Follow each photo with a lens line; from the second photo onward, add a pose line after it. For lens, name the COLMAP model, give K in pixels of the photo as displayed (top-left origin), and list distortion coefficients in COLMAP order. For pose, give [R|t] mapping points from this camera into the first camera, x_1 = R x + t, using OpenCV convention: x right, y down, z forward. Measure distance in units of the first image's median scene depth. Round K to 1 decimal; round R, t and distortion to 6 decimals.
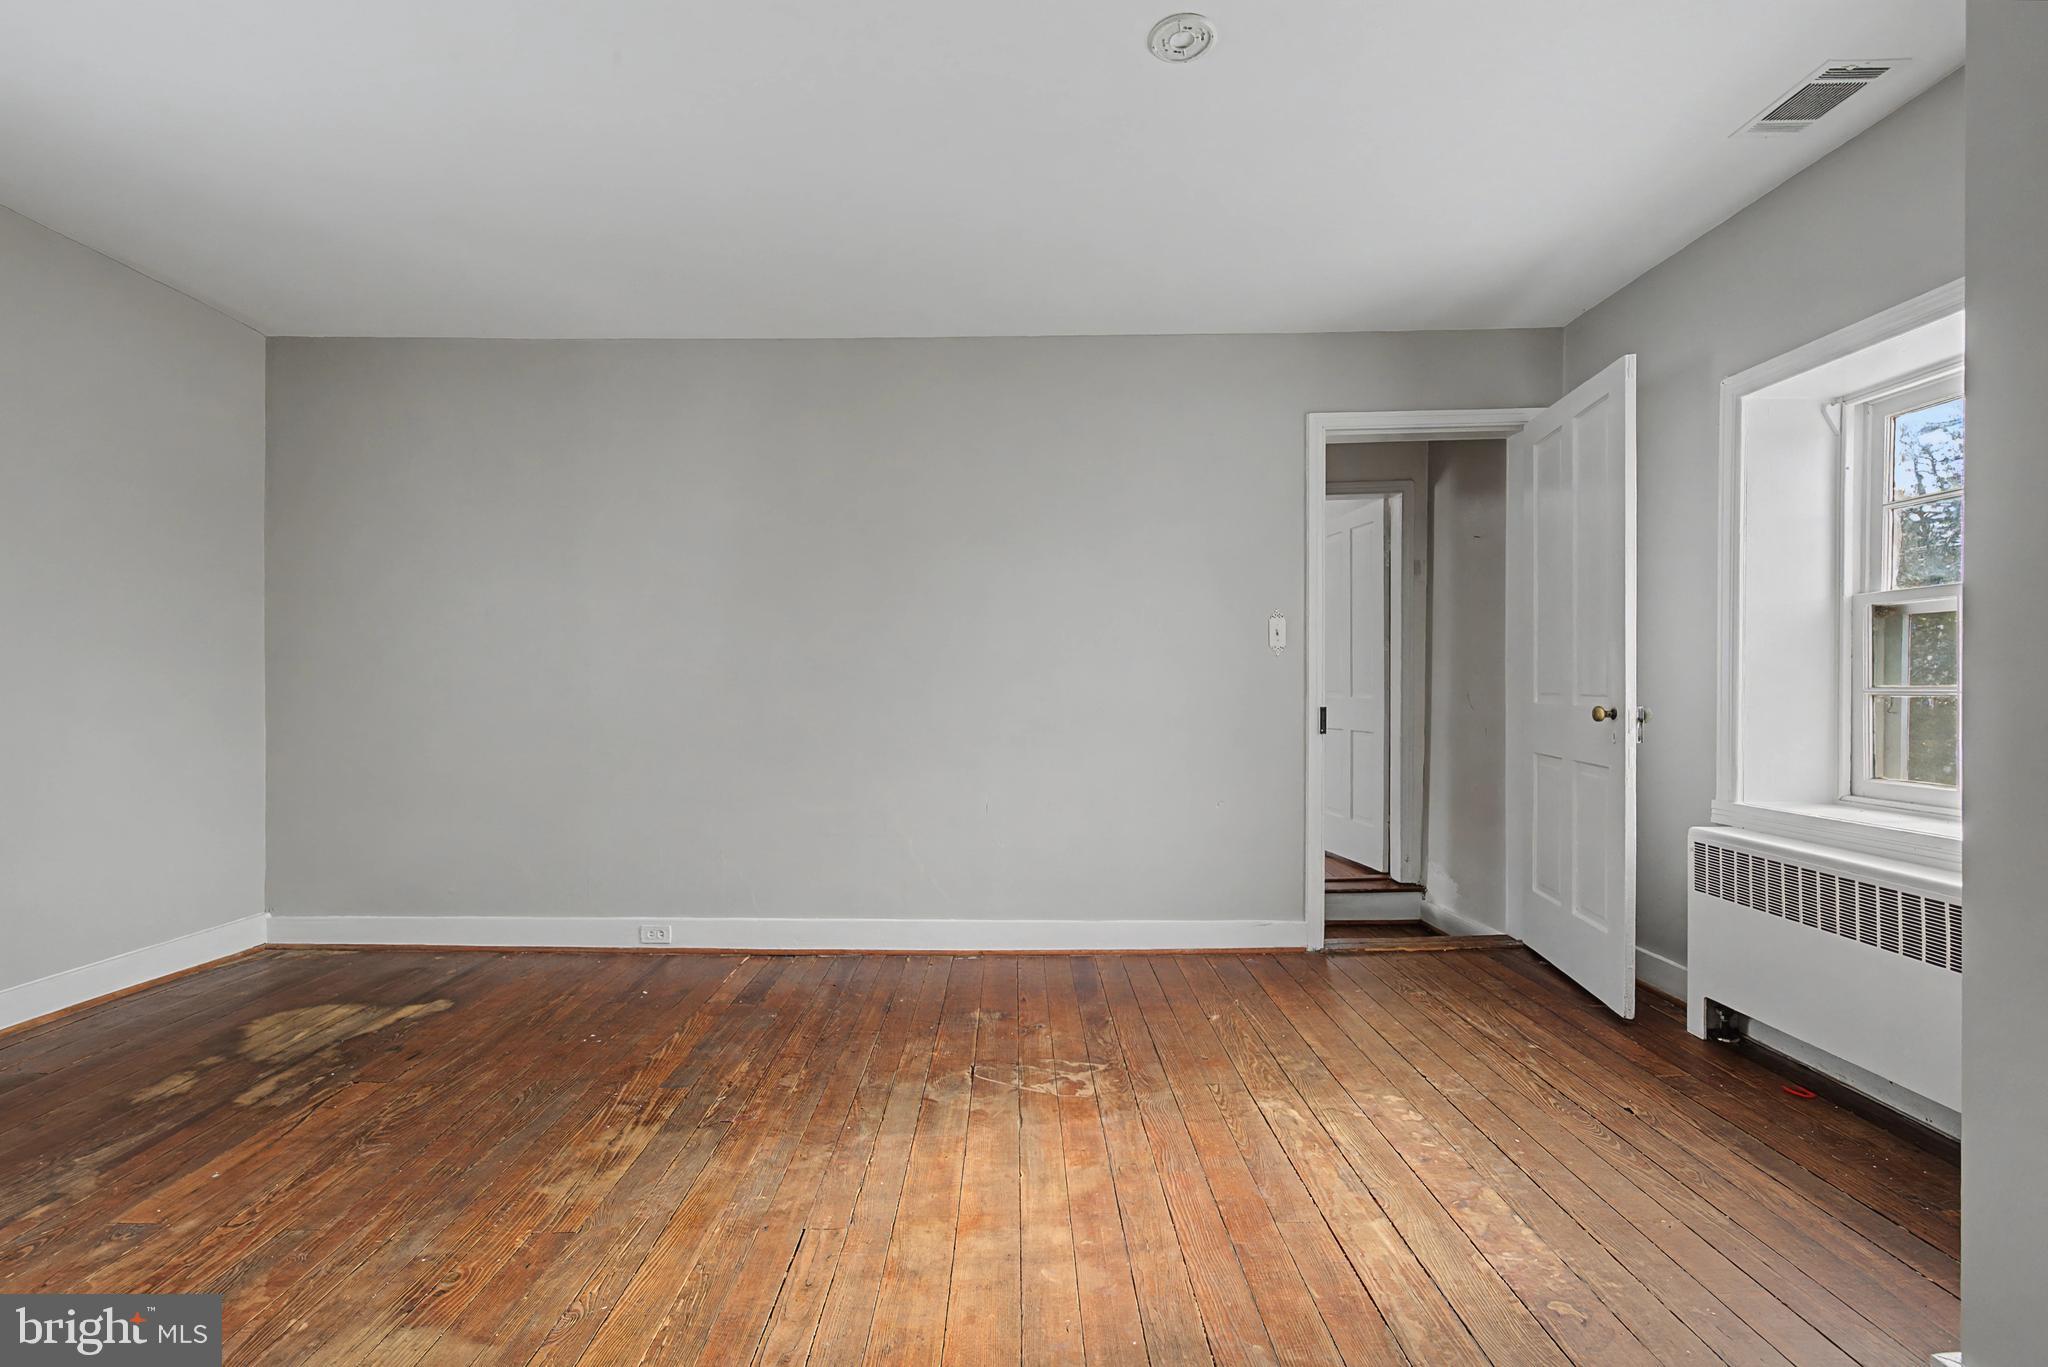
lens RADIAL K [[895.3, 0, 1023.2], [0, 895.3, 683.4], [0, 0, 1]] dist [-0.003316, -0.000239]
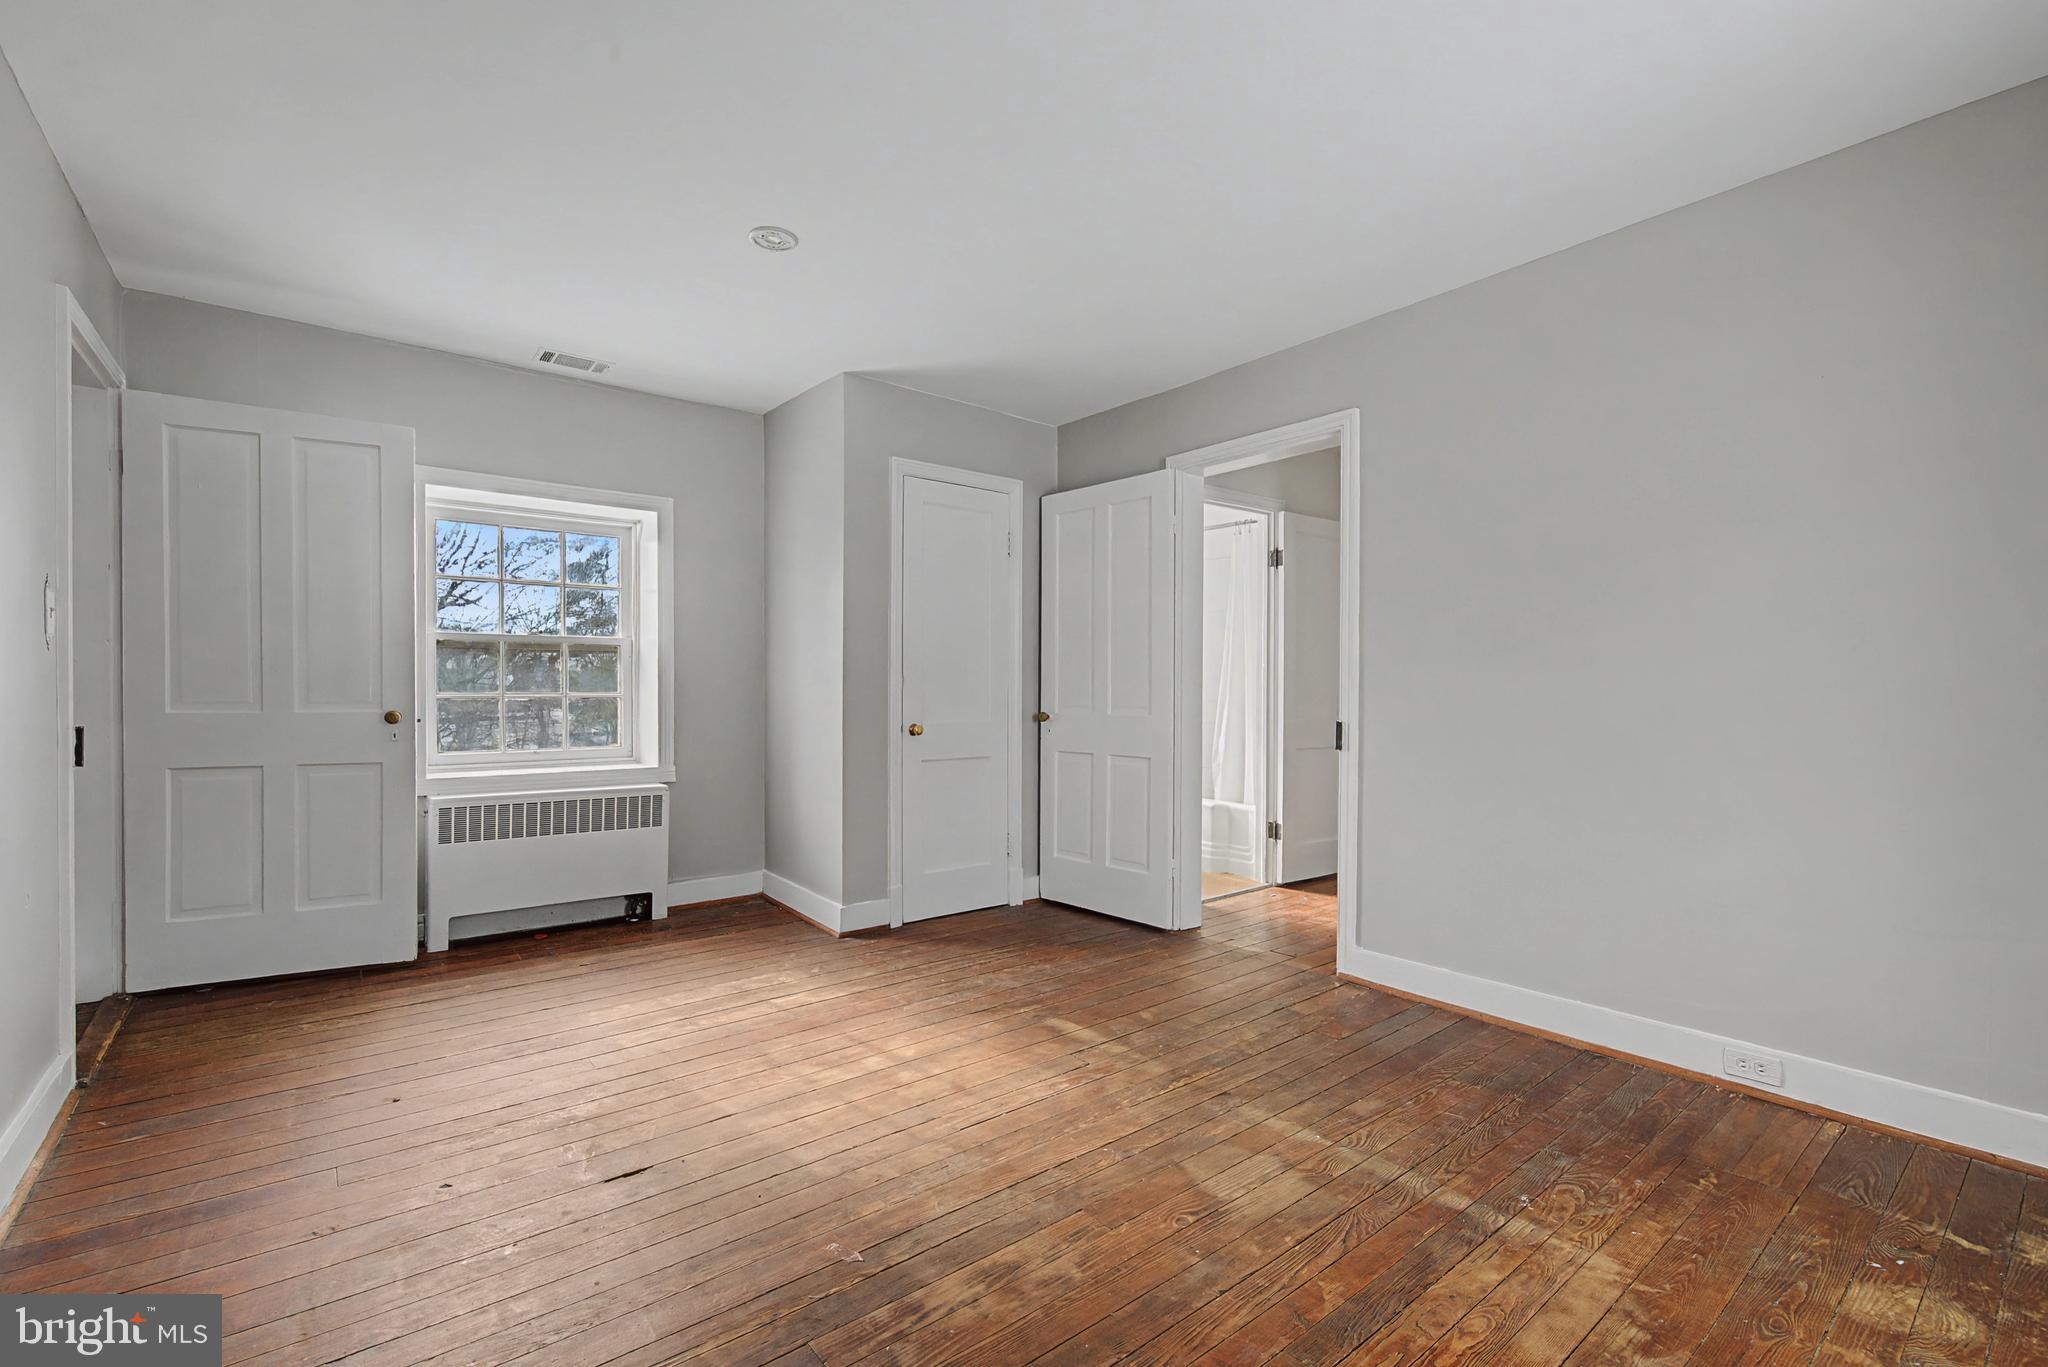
lens RADIAL K [[895.3, 0, 1017.8], [0, 895.3, 692.4], [0, 0, 1]] dist [-0.003316, -0.000239]
pose [[-0.615566, -0.006130, 0.788062, -1.151119], [-0.007331, 0.999971, 0.002052, -0.012273], [-0.788052, -0.004514, -0.615593, 1.530936]]
